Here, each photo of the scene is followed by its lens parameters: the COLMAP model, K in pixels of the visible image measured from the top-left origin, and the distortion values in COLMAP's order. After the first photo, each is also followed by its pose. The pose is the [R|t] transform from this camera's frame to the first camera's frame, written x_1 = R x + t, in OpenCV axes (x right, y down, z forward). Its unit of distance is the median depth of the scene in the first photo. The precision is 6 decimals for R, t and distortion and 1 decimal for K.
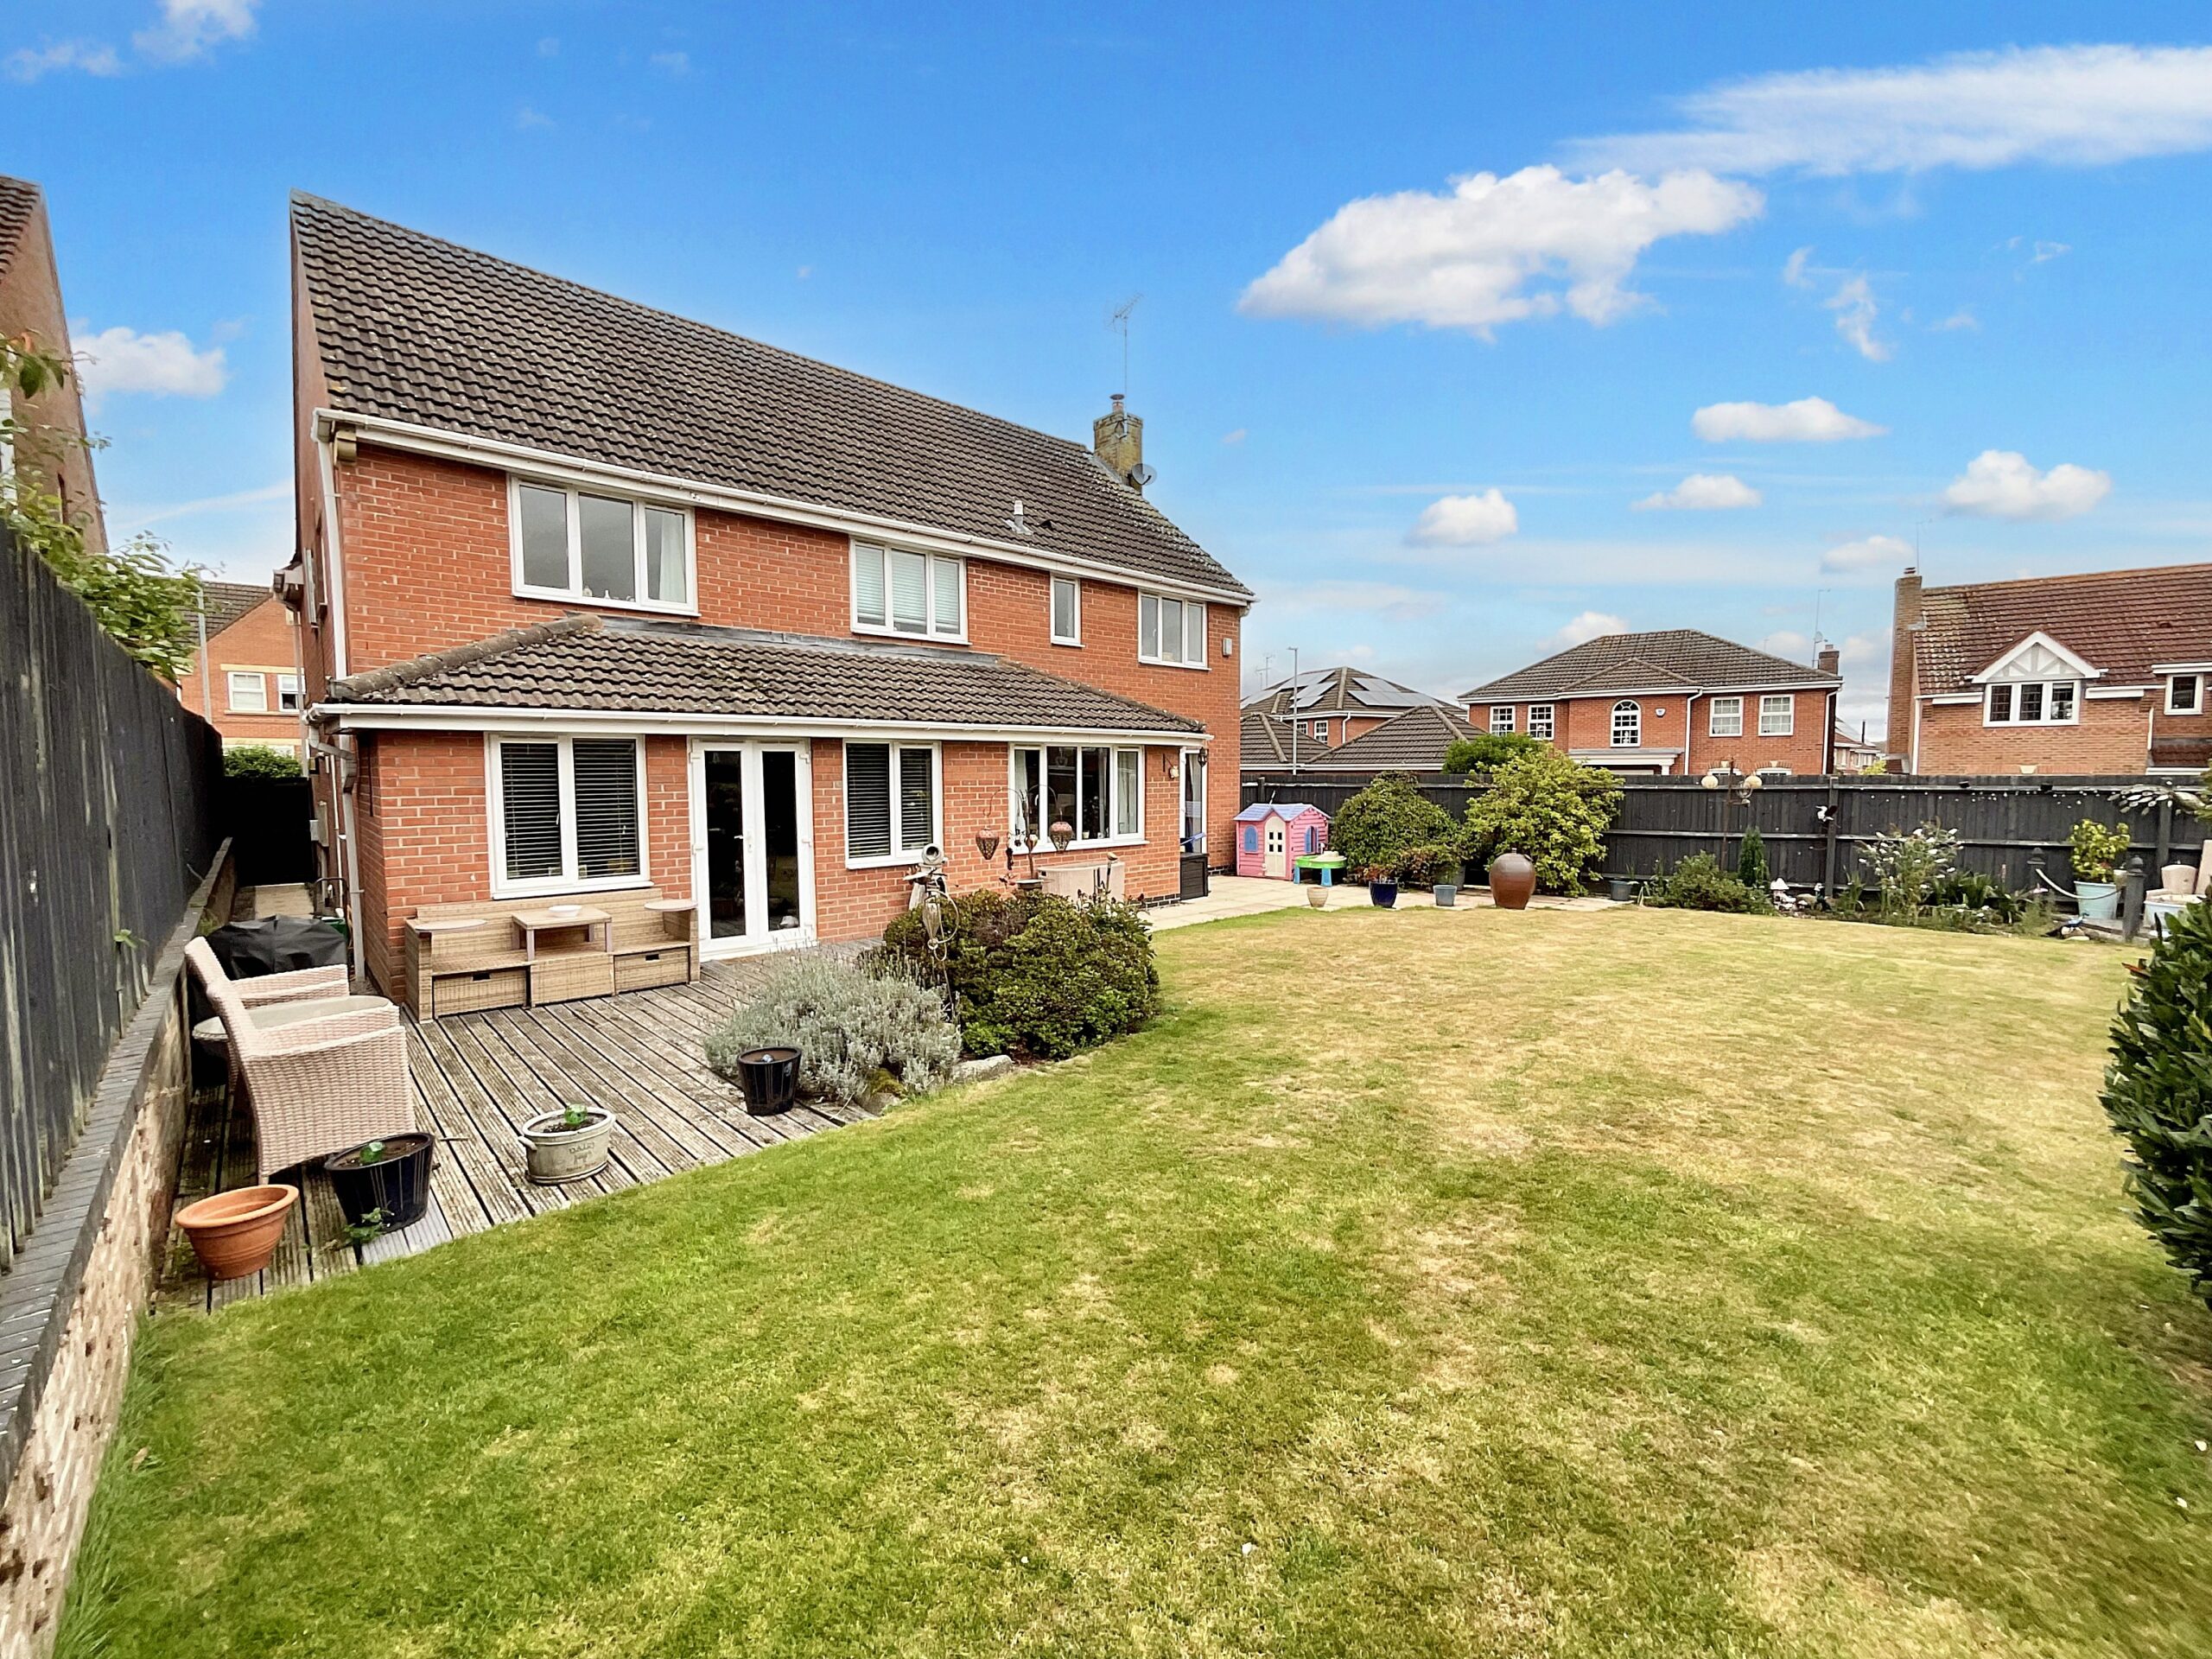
lens RADIAL K [[898.5, 0, 1112.7], [0, 898.5, 832.0], [0, 0, 1]] dist [-0.000648, 0.000336]
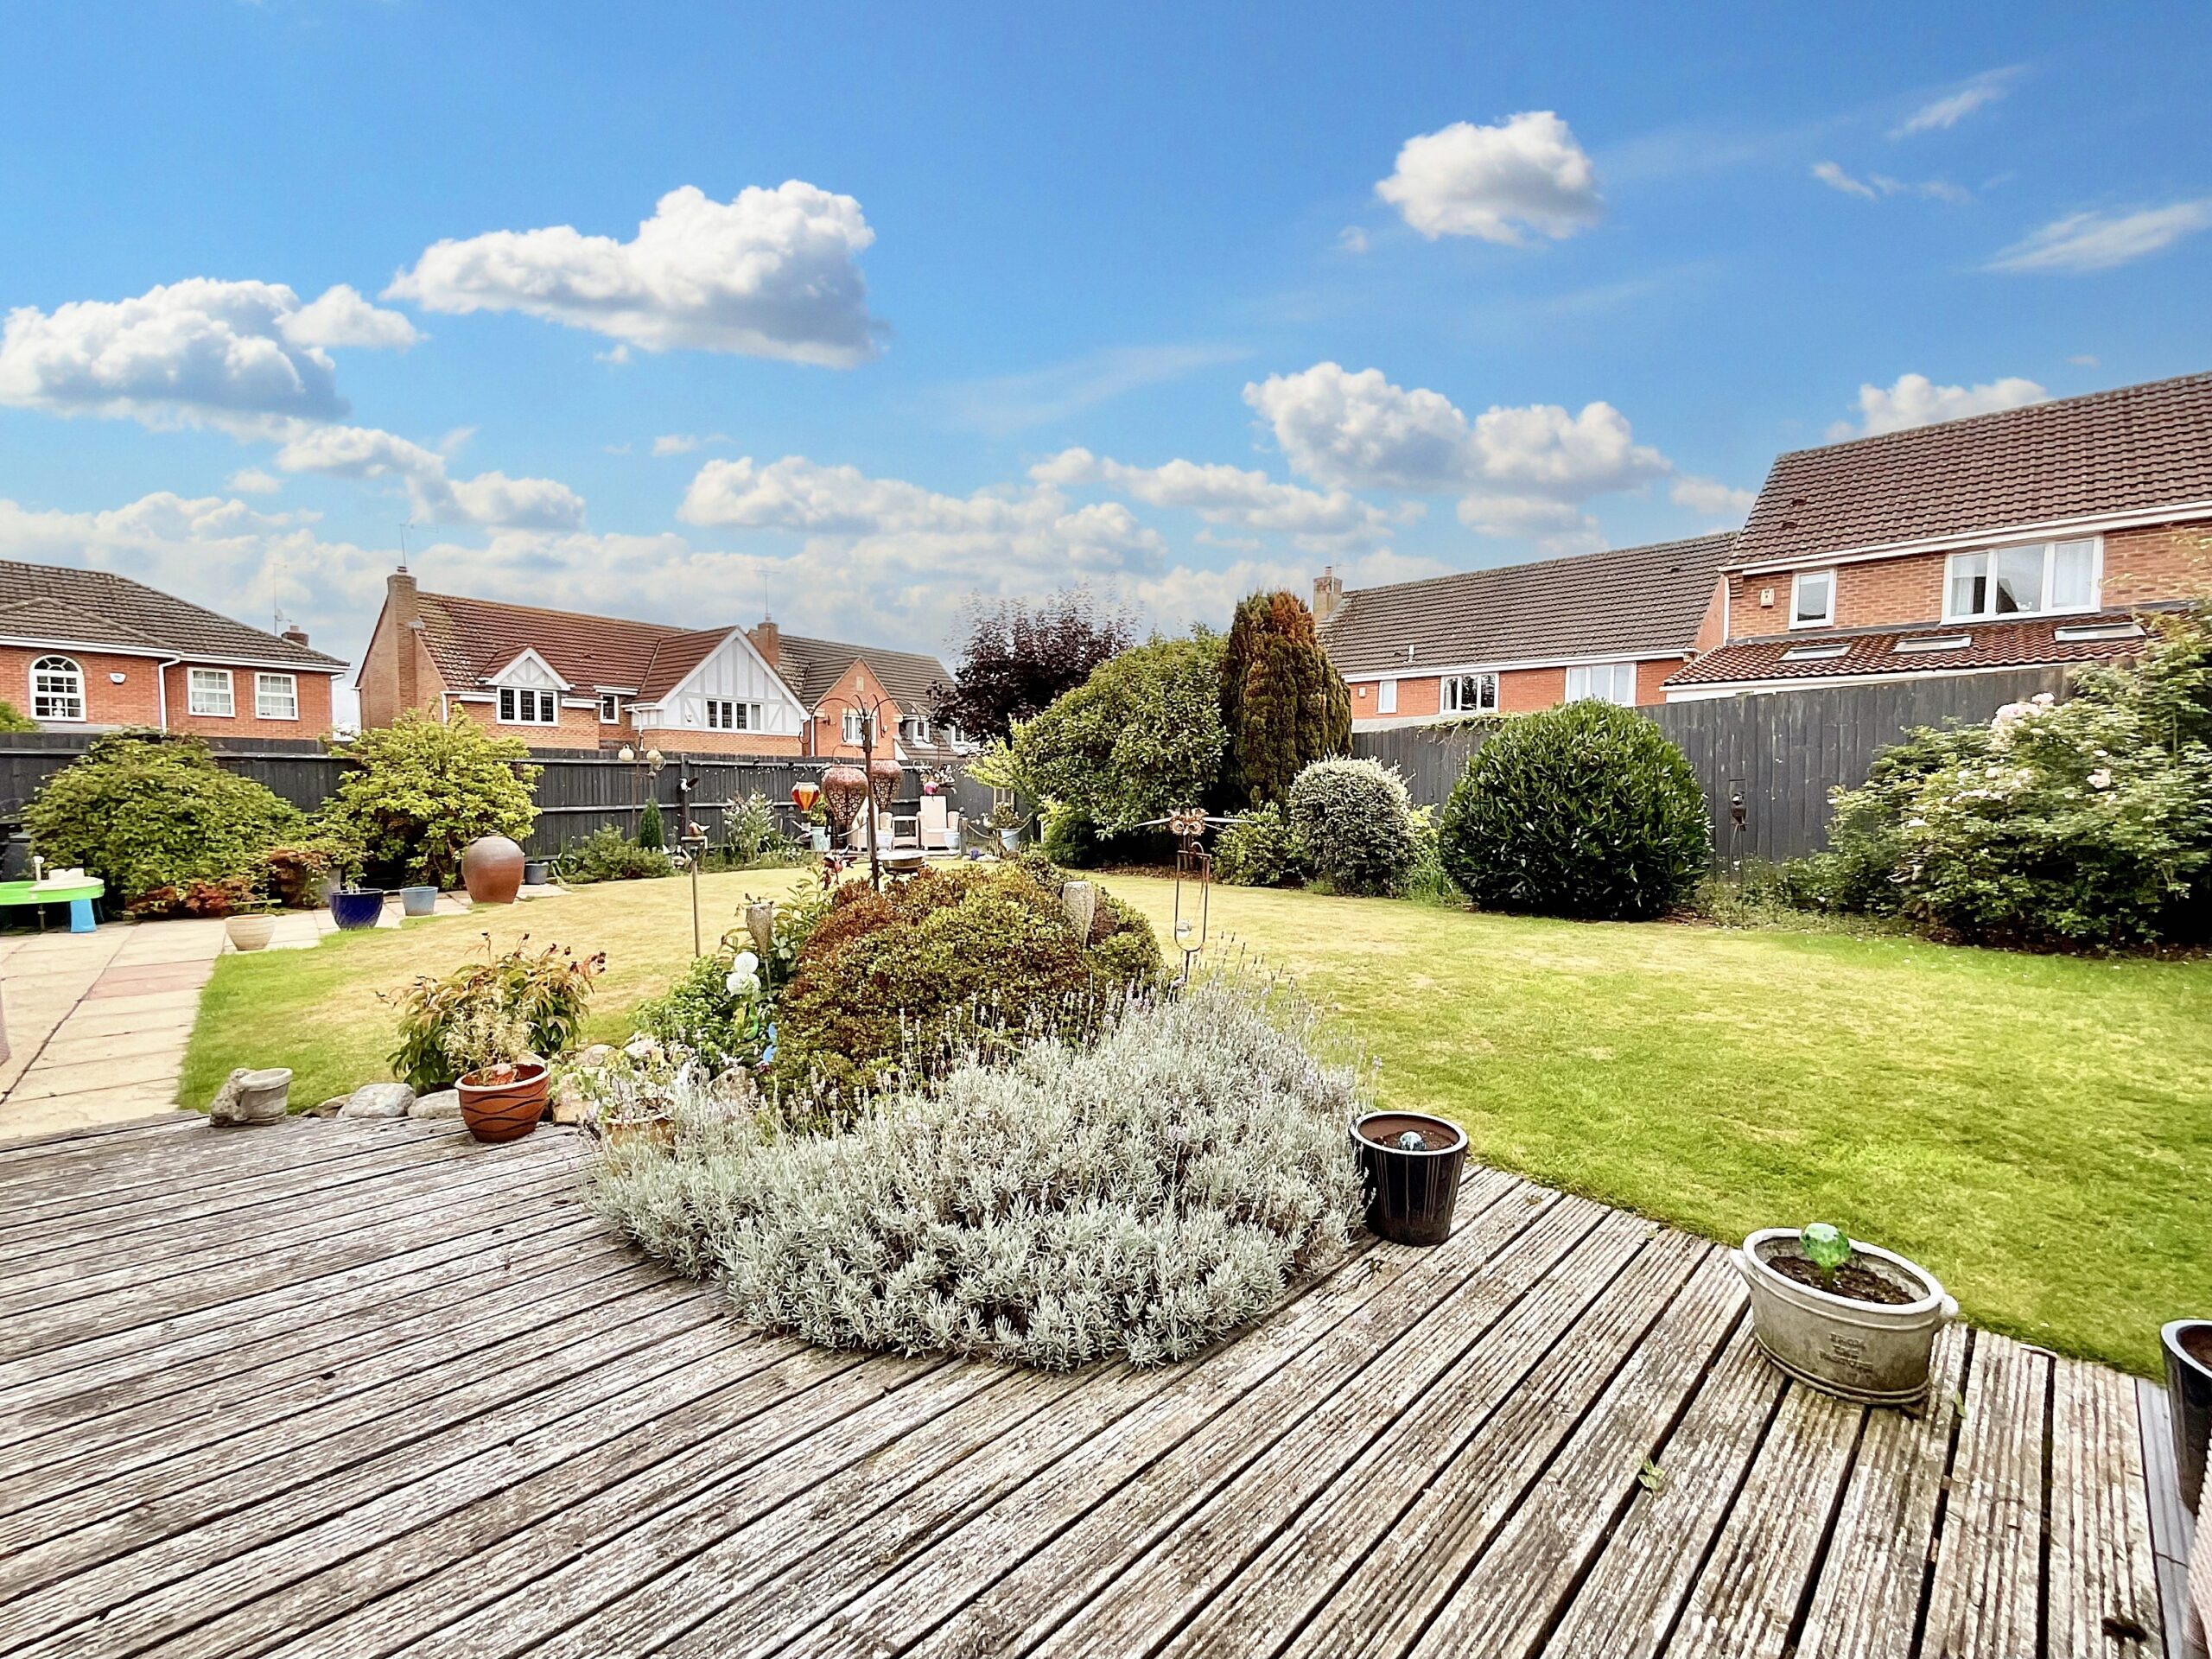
lens RADIAL K [[898.5, 0, 1097.3], [0, 898.5, 824.2], [0, 0, 1]] dist [-0.000648, 0.000336]
pose [[0.019340, -0.047303, 0.998693, -0.470357], [0.059131, 0.997186, 0.046086, 0.010483], [-0.998063, 0.058162, 0.022082, 0.589423]]
